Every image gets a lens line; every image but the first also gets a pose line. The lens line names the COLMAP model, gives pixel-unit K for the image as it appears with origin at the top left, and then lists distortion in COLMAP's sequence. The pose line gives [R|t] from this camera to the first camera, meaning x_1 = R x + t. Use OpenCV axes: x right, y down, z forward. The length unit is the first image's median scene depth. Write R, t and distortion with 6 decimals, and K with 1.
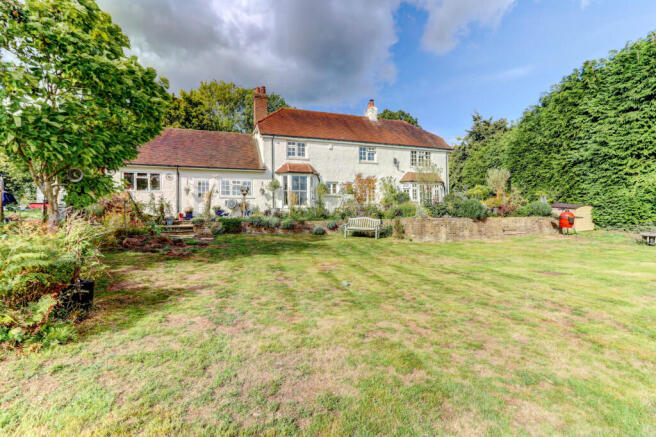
lens RADIAL K [[309.7, 0, 330.8], [0, 309.7, 225.0], [0, 0, 1]] dist [0.050109, 0.000464]
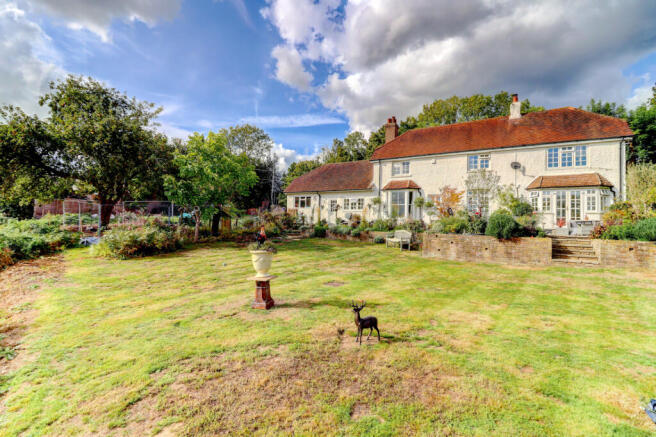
lens RADIAL K [[309.7, 0, 330.8], [0, 309.7, 225.0], [0, 0, 1]] dist [0.050109, 0.000464]
pose [[0.640227, 0.031143, -0.767554, 0.626685], [-0.045079, 0.998979, 0.002933, -0.027845], [0.766862, 0.032723, 0.640978, 0.083658]]
